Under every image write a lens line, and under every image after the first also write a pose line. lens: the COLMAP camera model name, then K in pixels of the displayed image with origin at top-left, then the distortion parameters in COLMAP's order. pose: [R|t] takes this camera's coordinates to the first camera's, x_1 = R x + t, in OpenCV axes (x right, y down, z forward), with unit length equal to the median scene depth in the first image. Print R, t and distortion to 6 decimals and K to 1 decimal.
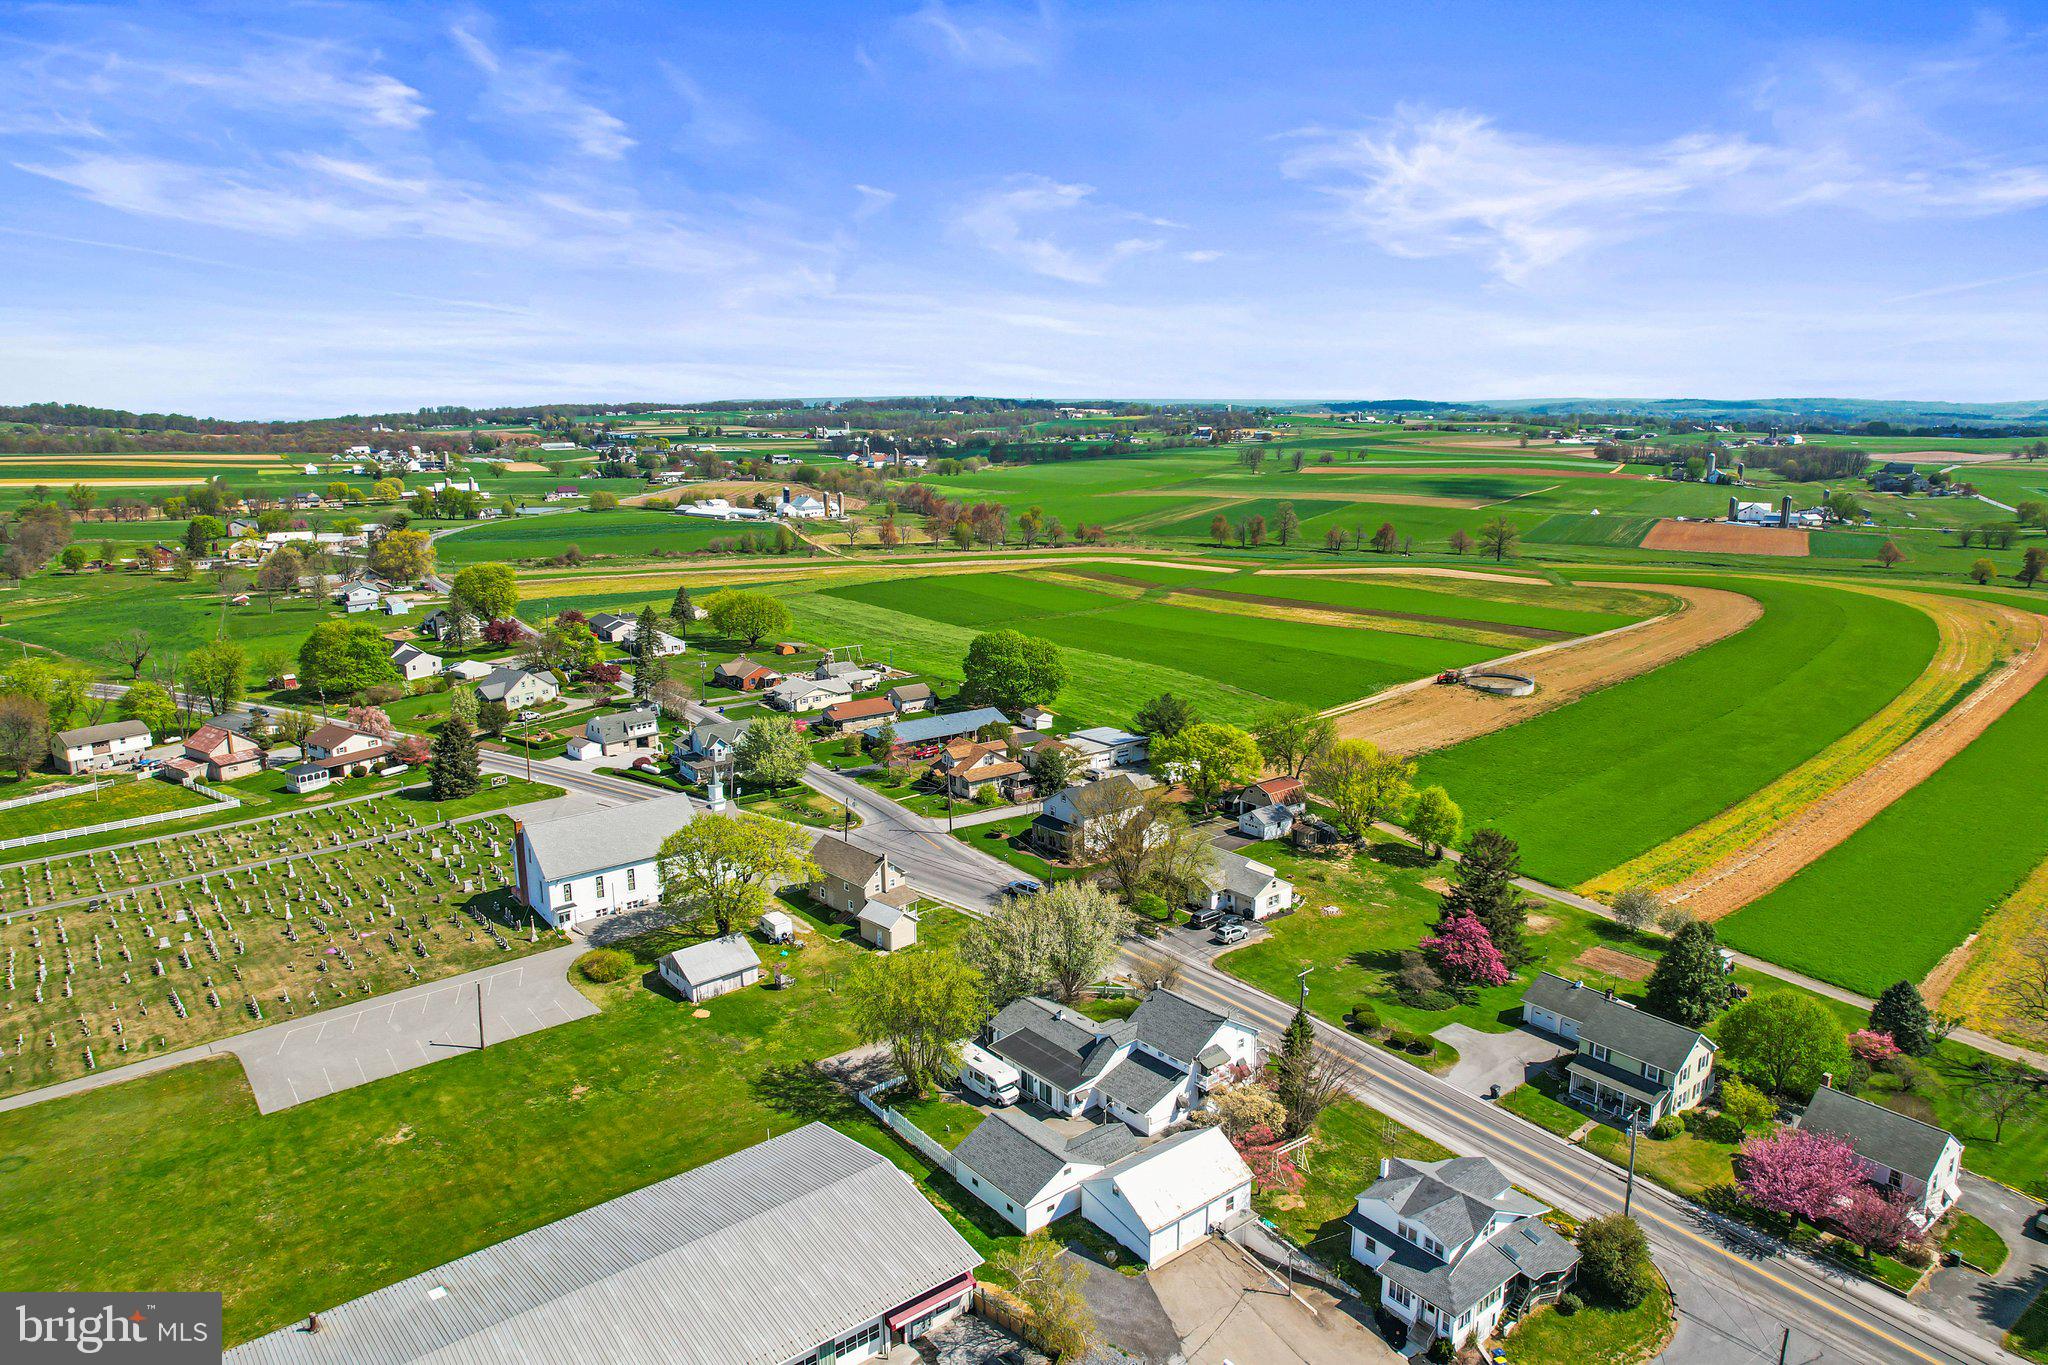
lens RADIAL K [[1305.7, 0, 1027.7], [0, 1305.7, 681.4], [0, 0, 1]] dist [-0.071876, 0.063167]
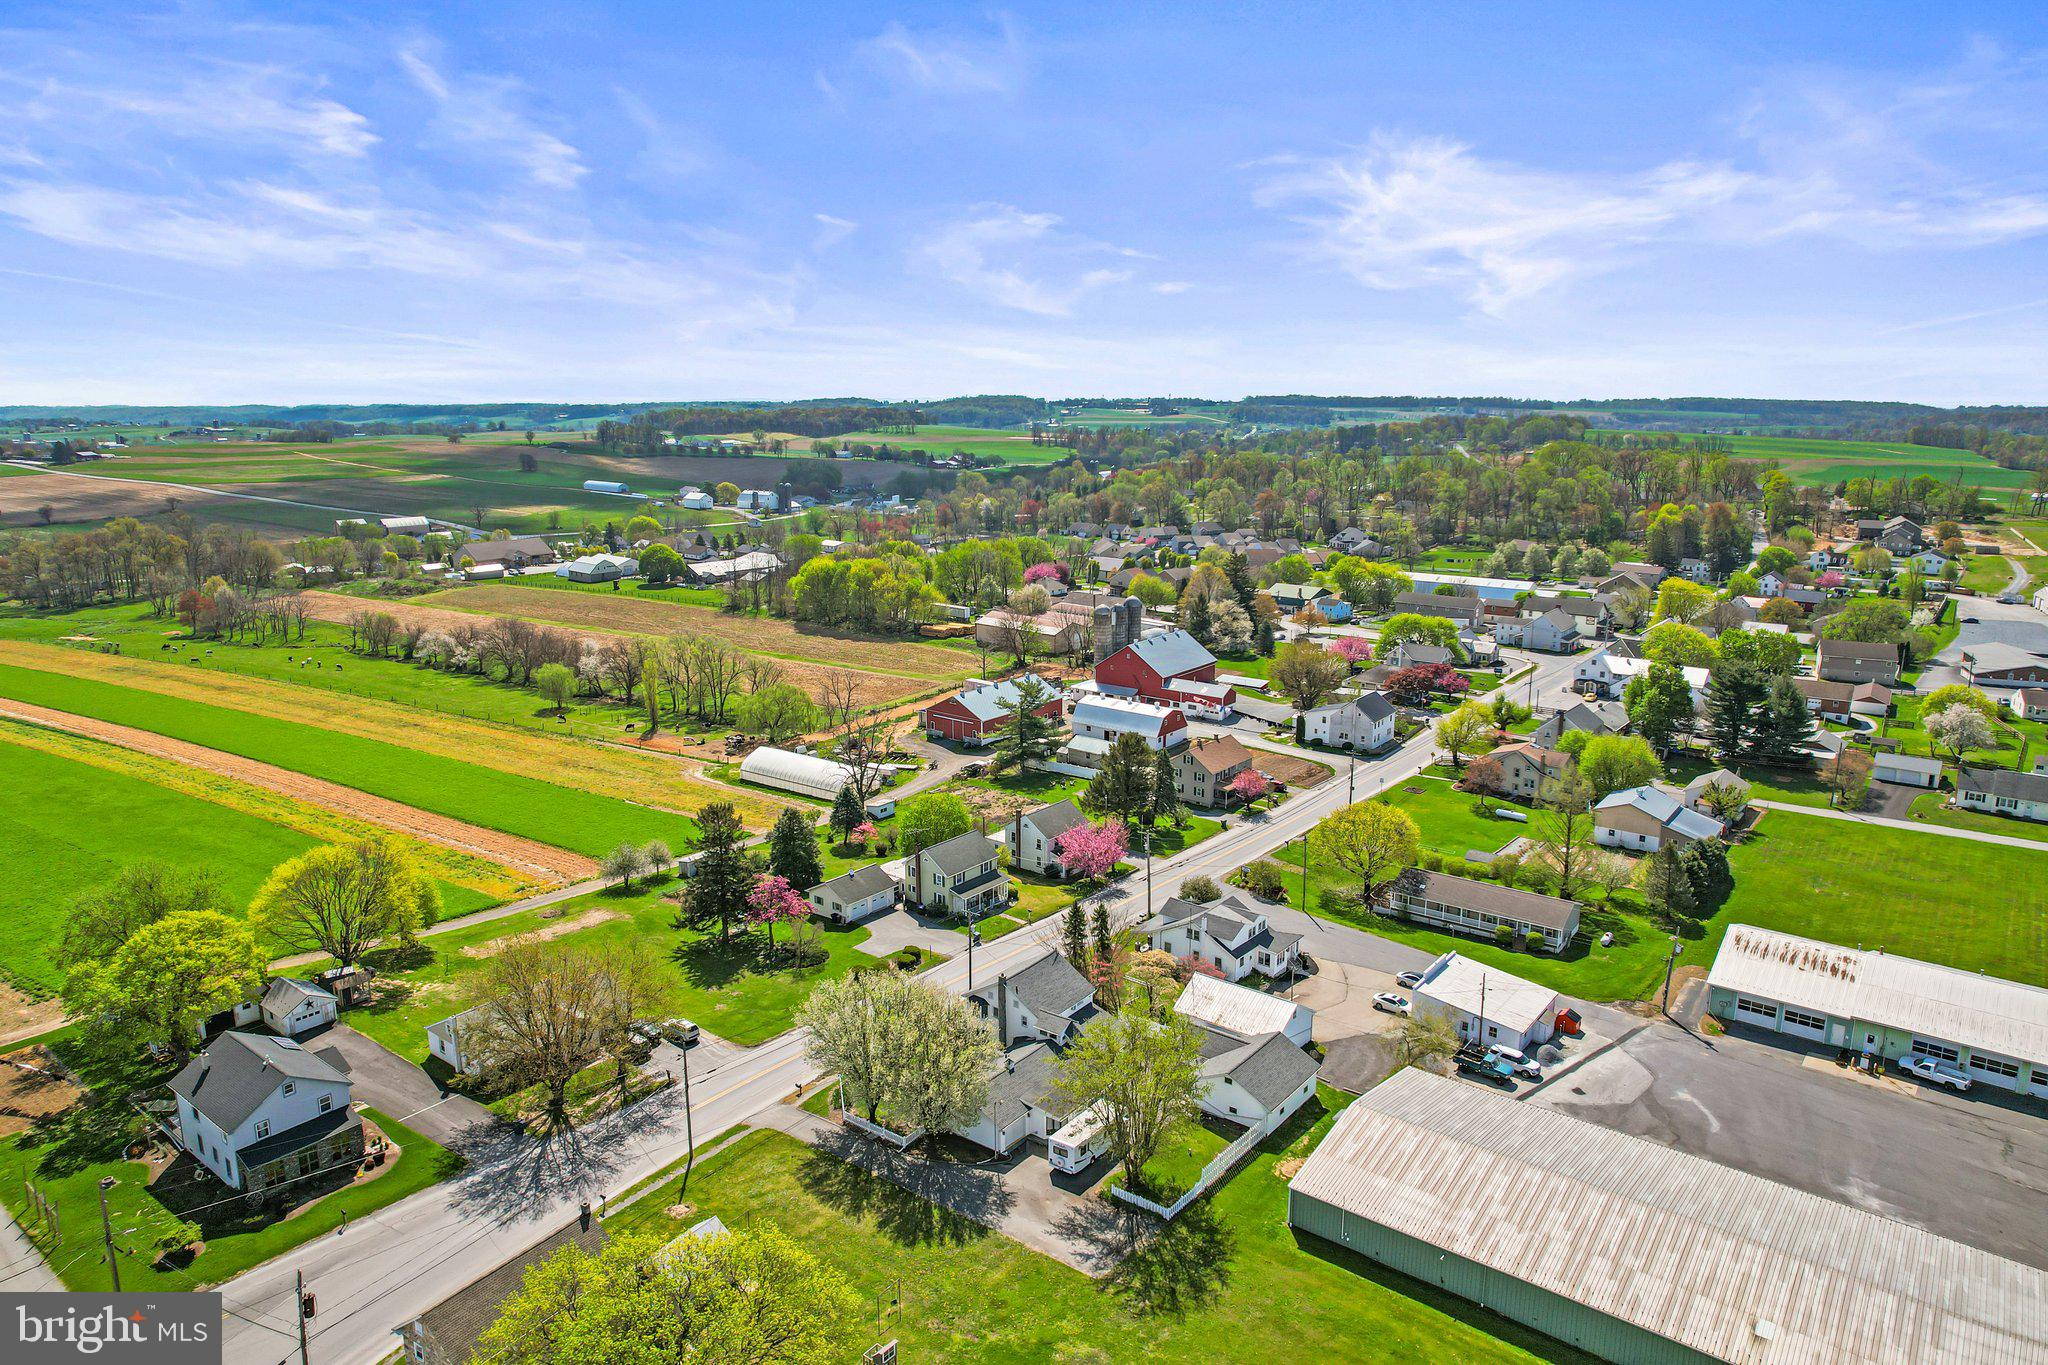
lens RADIAL K [[1305.7, 0, 1027.7], [0, 1305.7, 681.4], [0, 0, 1]] dist [-0.071876, 0.063167]
pose [[-0.220847, -0.205903, 0.953326, -0.429960], [0.210536, 0.944351, 0.252737, -0.121305], [-0.952313, 0.256526, -0.165207, 0.584969]]
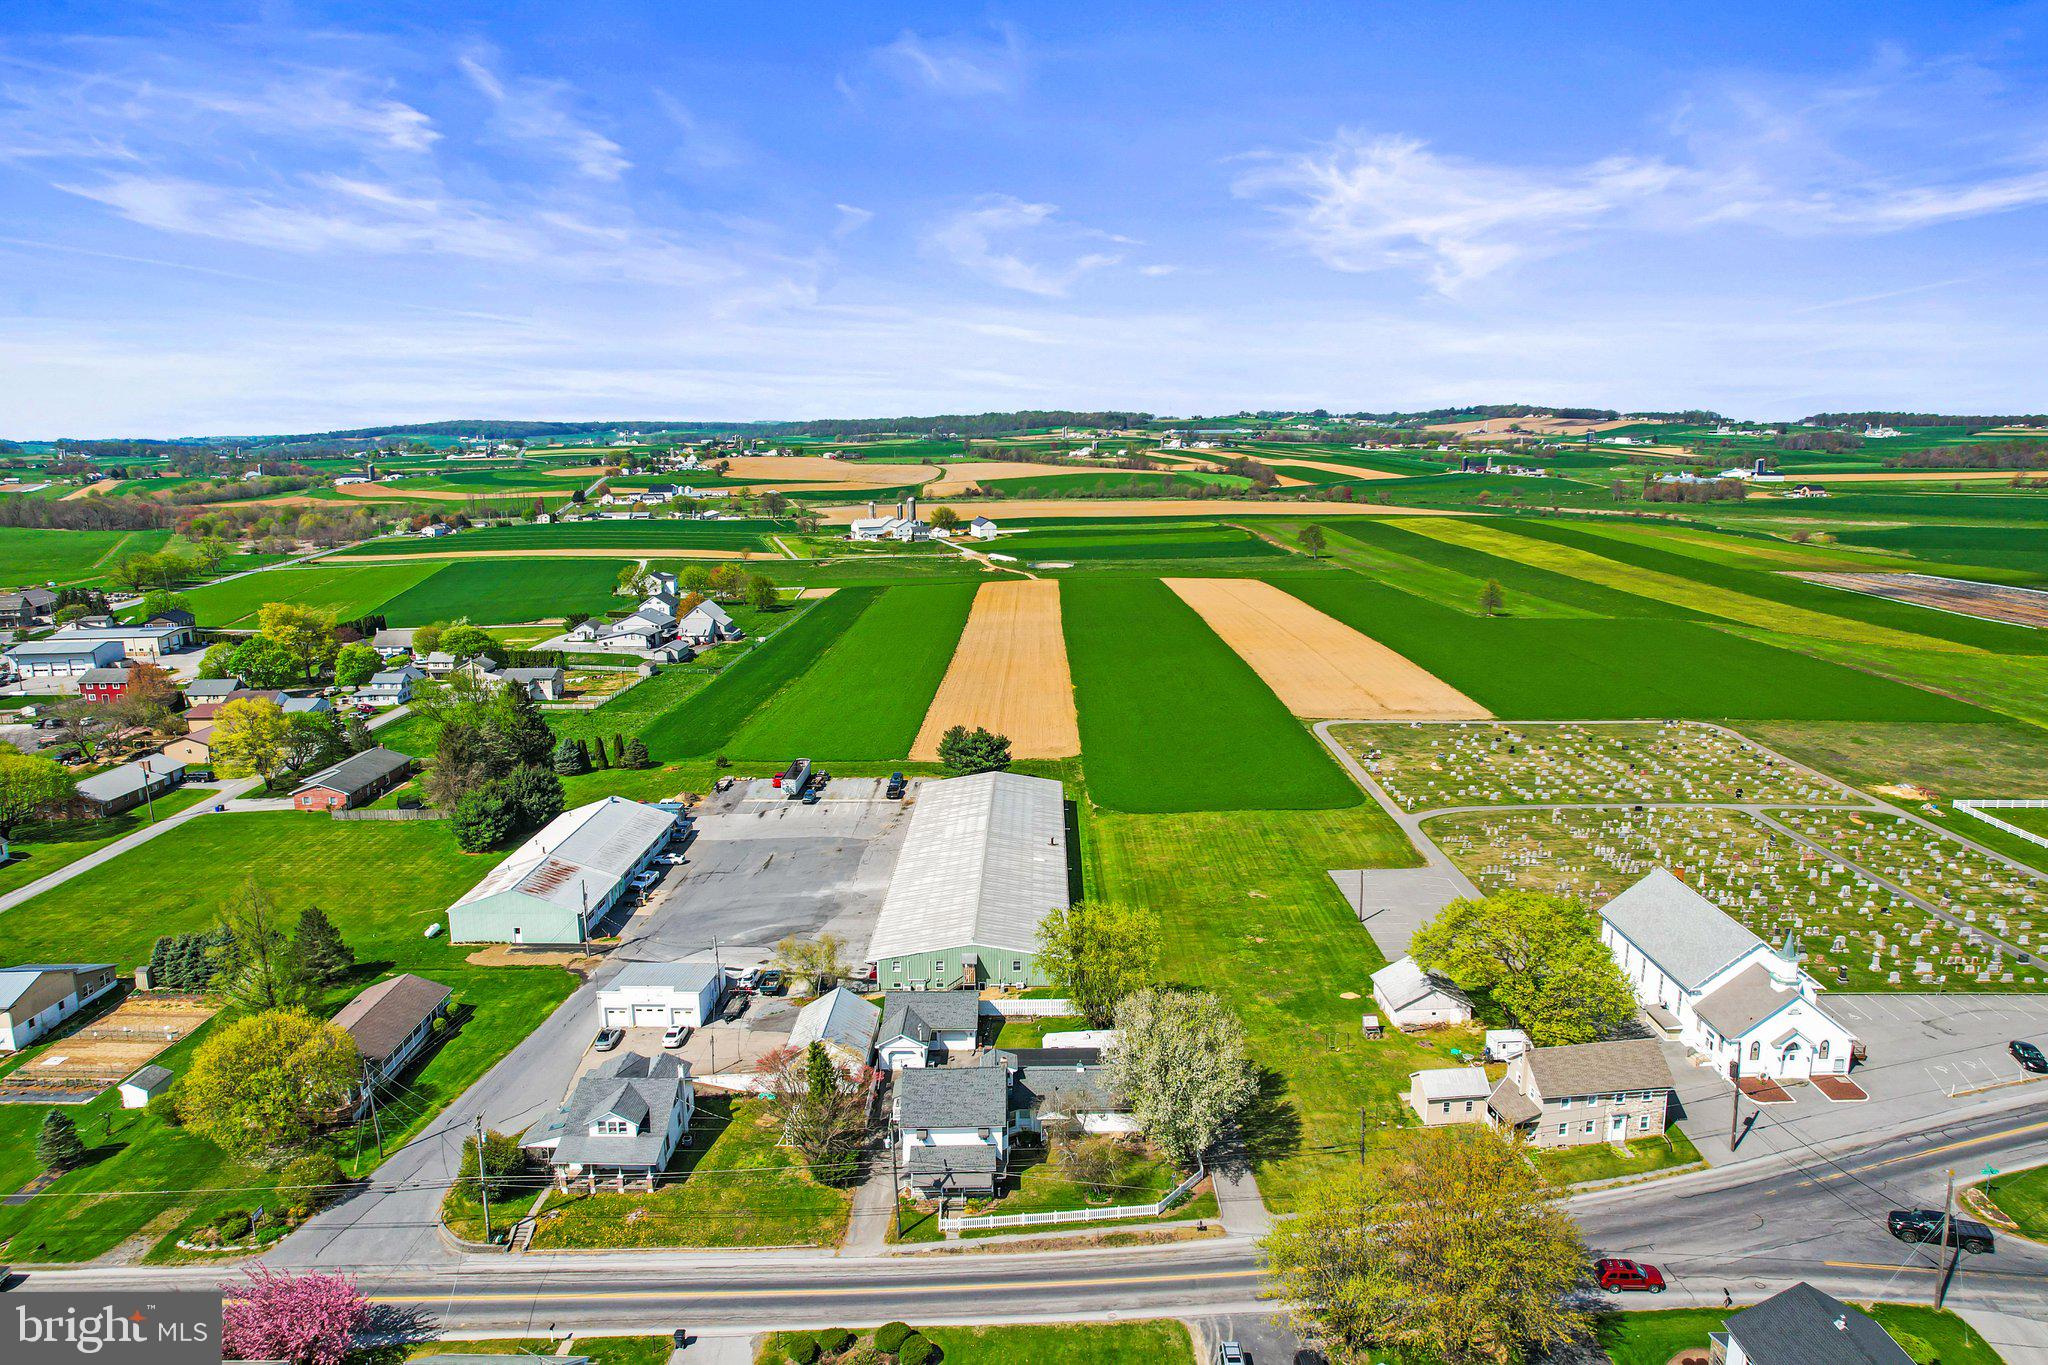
lens RADIAL K [[1305.7, 0, 1027.7], [0, 1305.7, 681.4], [0, 0, 1]] dist [-0.071876, 0.063167]
pose [[-0.636841, 0.164049, -0.753340, 0.391772], [-0.151315, 0.931504, 0.330762, -0.170476], [0.756001, 0.324635, -0.568397, 0.775181]]
